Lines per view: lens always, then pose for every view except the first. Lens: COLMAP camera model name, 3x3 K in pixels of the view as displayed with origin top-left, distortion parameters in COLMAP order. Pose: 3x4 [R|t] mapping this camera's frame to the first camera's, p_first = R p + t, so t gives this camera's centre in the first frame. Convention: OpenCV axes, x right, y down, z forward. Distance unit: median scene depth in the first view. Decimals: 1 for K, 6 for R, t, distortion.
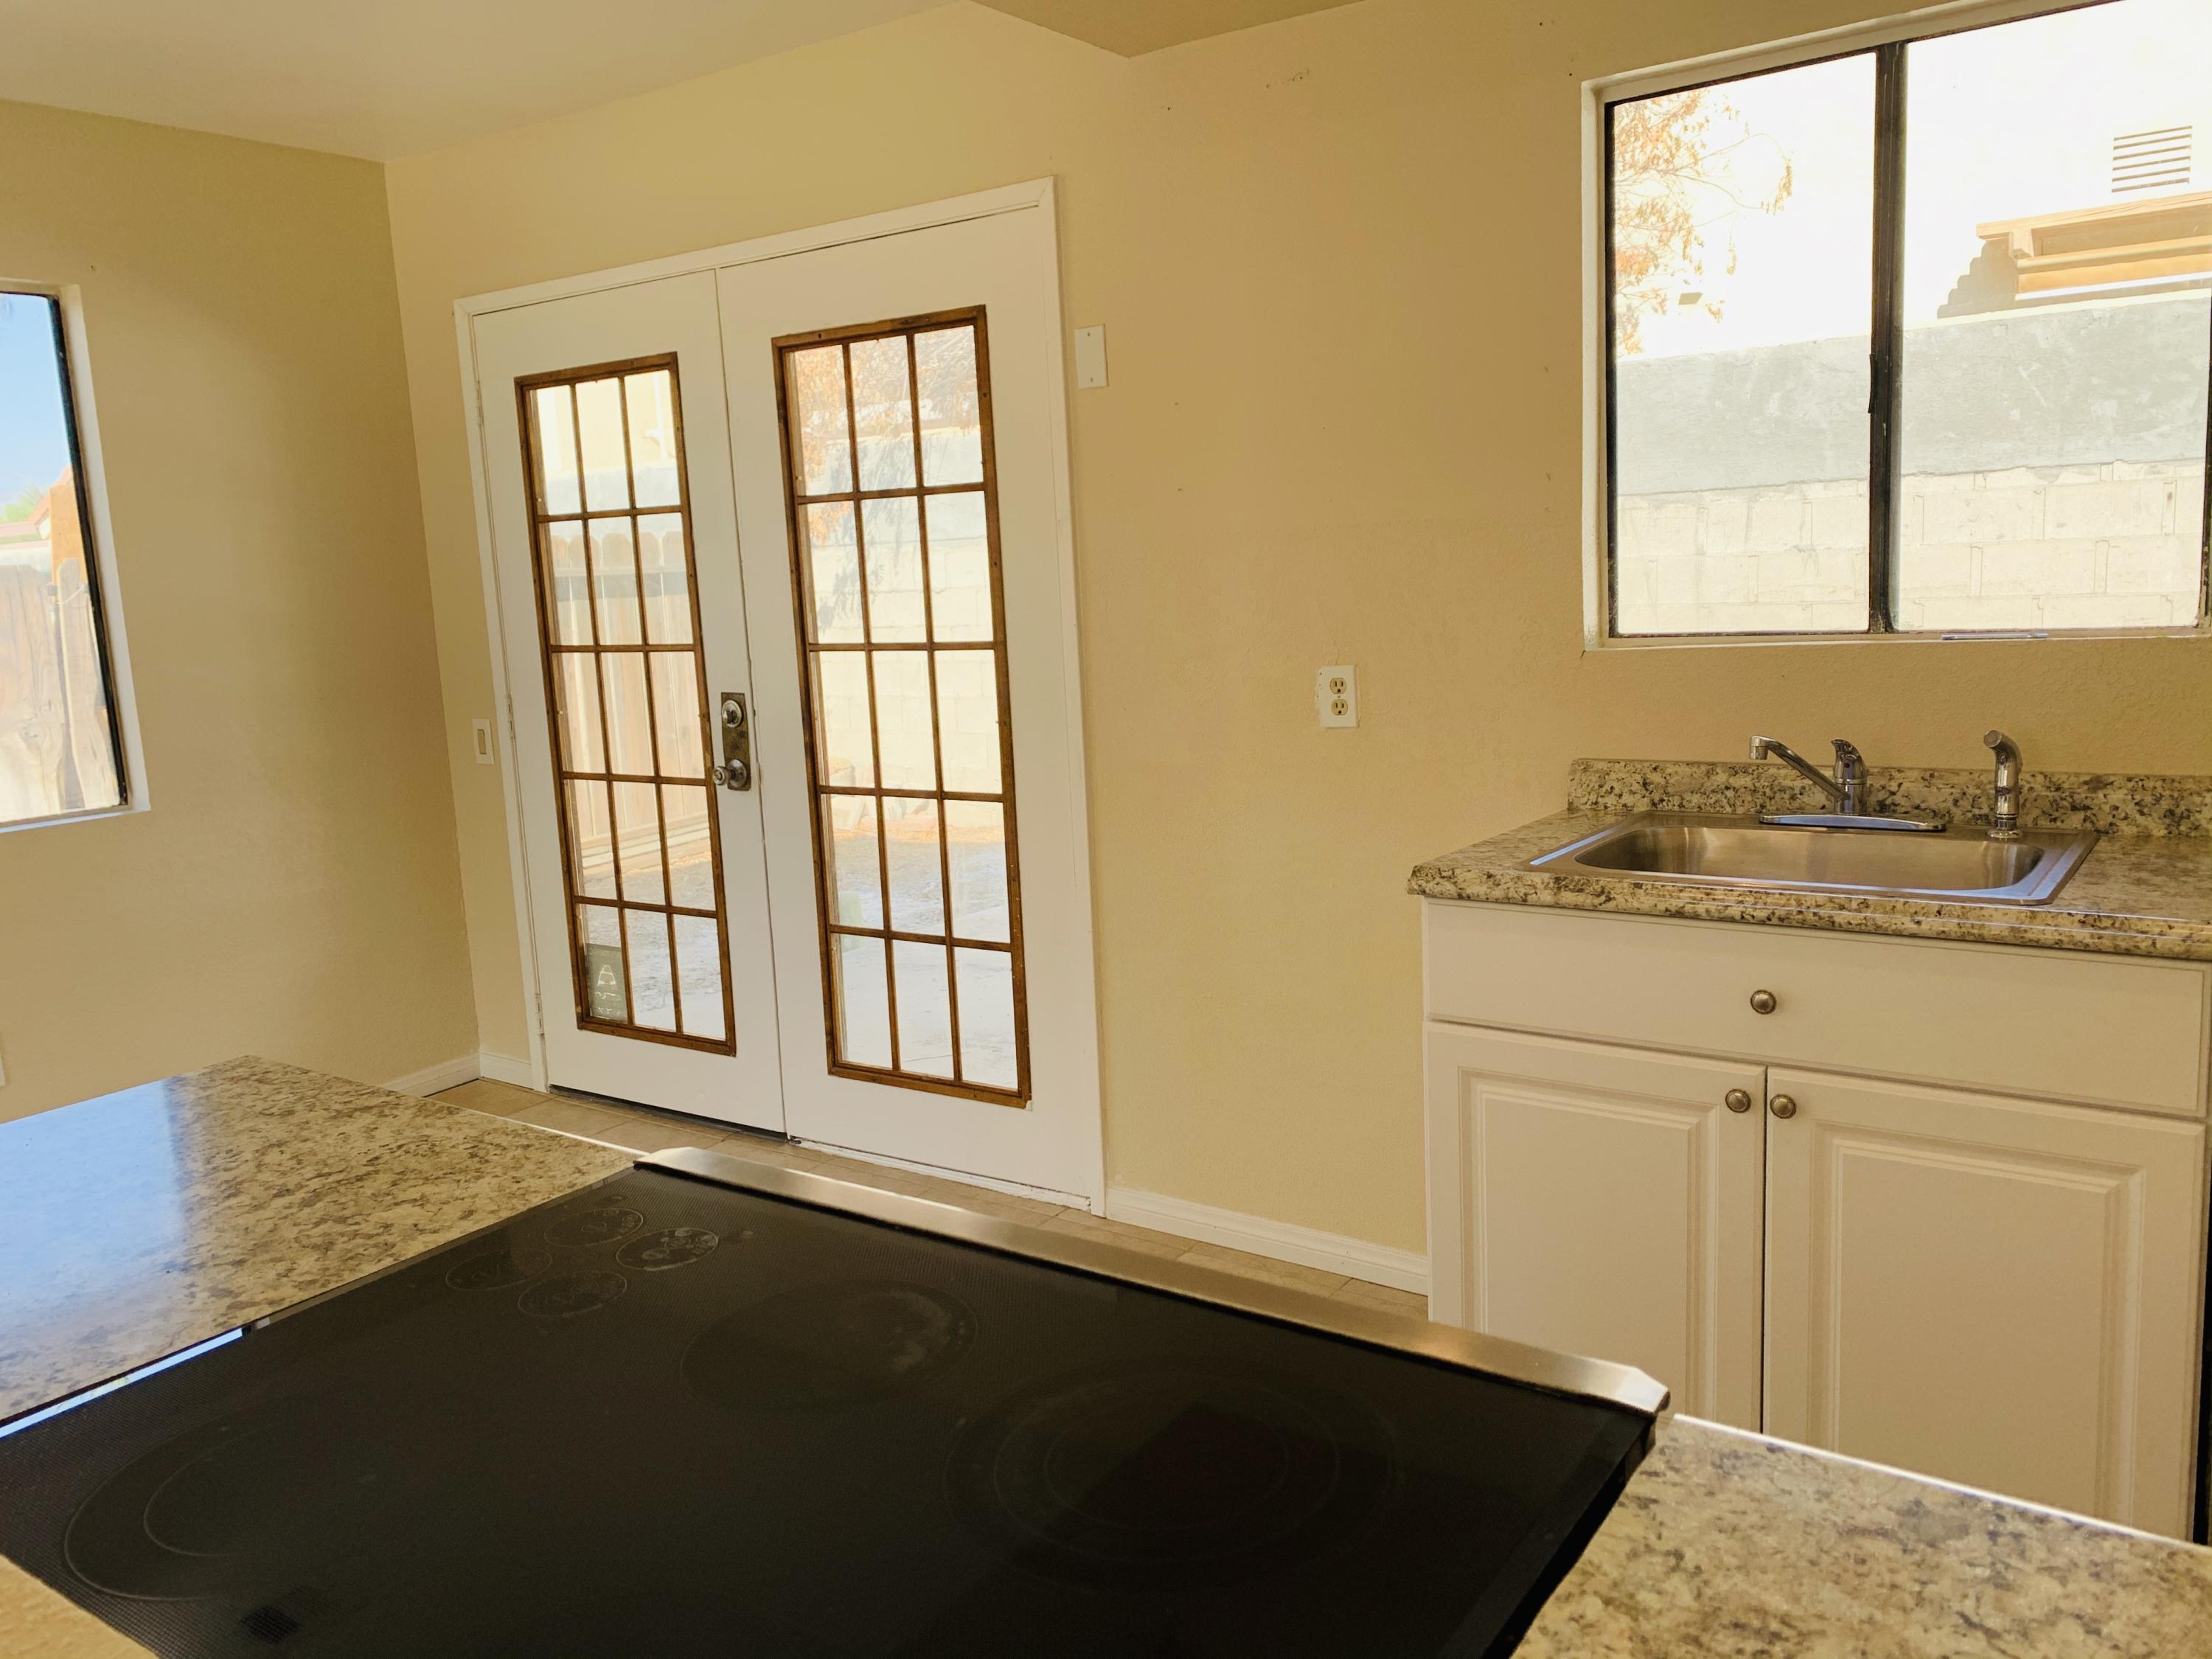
lens RADIAL K [[1704.0, 0, 1147.4], [0, 1704.0, 807.6], [0, 0, 1]] dist [0.034652, -0.030629]
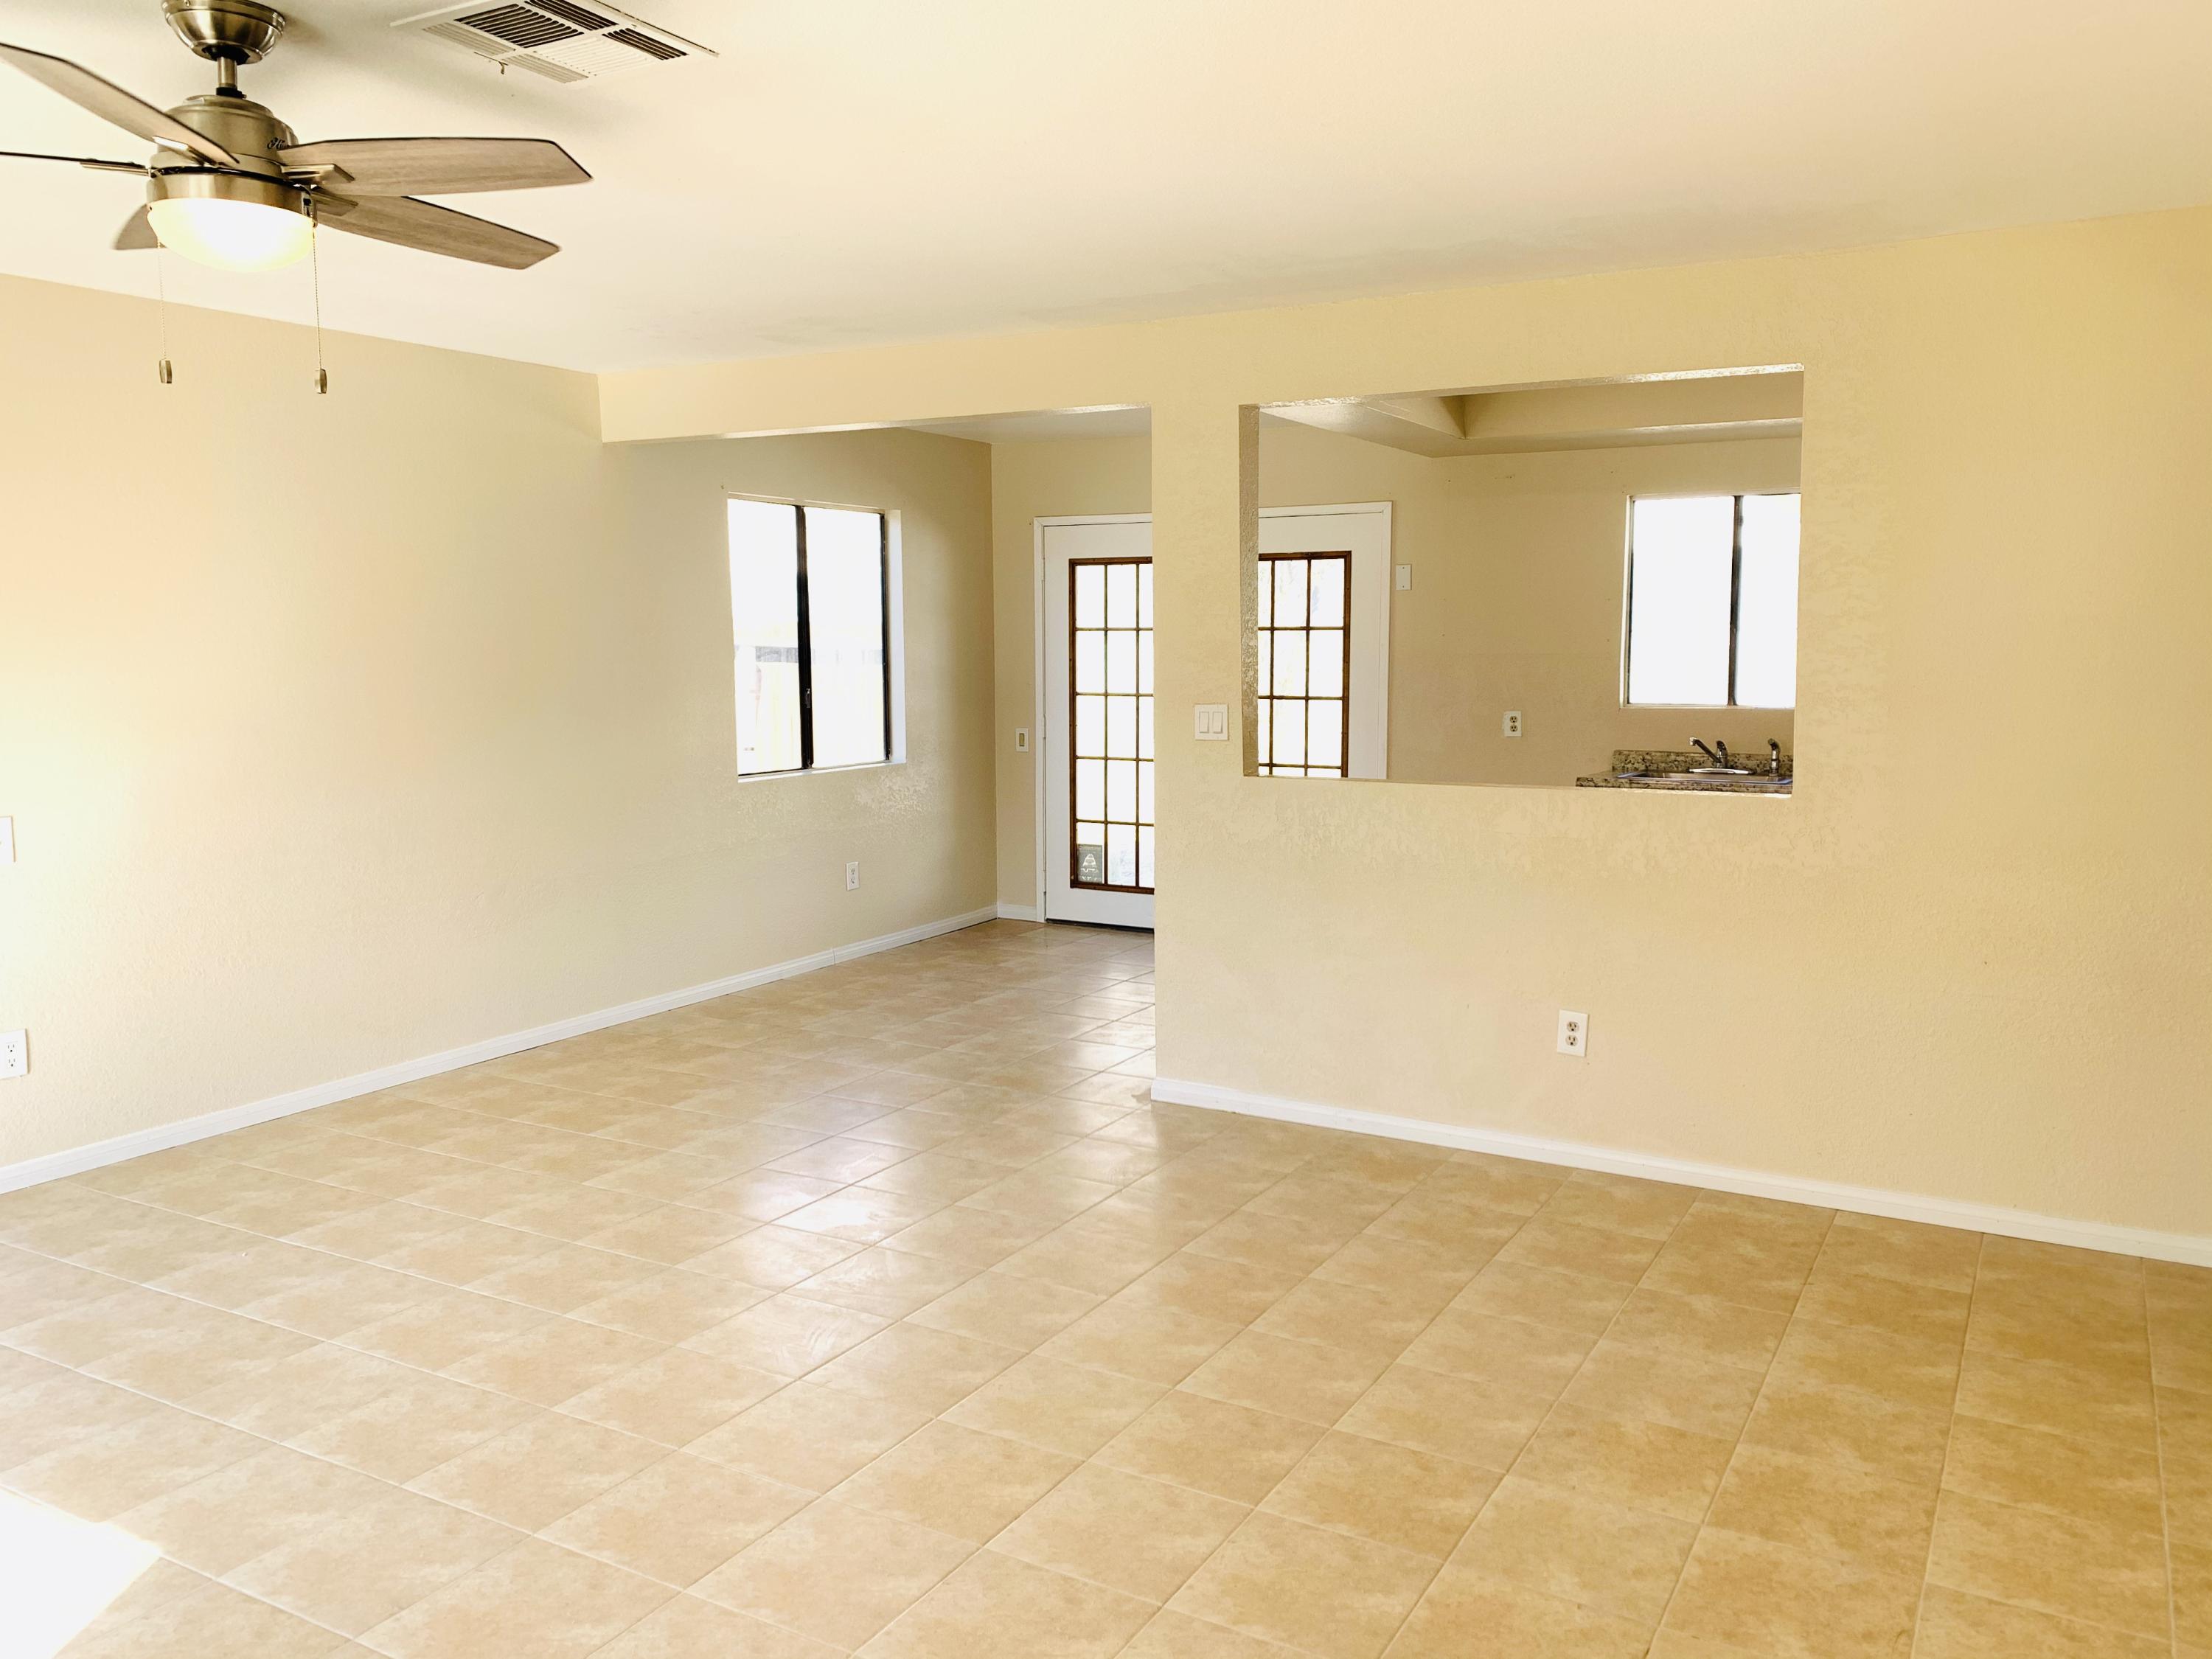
lens RADIAL K [[1704.0, 0, 1118.2], [0, 1704.0, 814.4], [0, 0, 1]] dist [0.034652, -0.030629]
pose [[0.995038, 0.039636, 0.091261, -0.579225], [-0.035037, 0.998061, -0.051454, 0.181431], [-0.093123, 0.048002, 0.994497, -1.186107]]
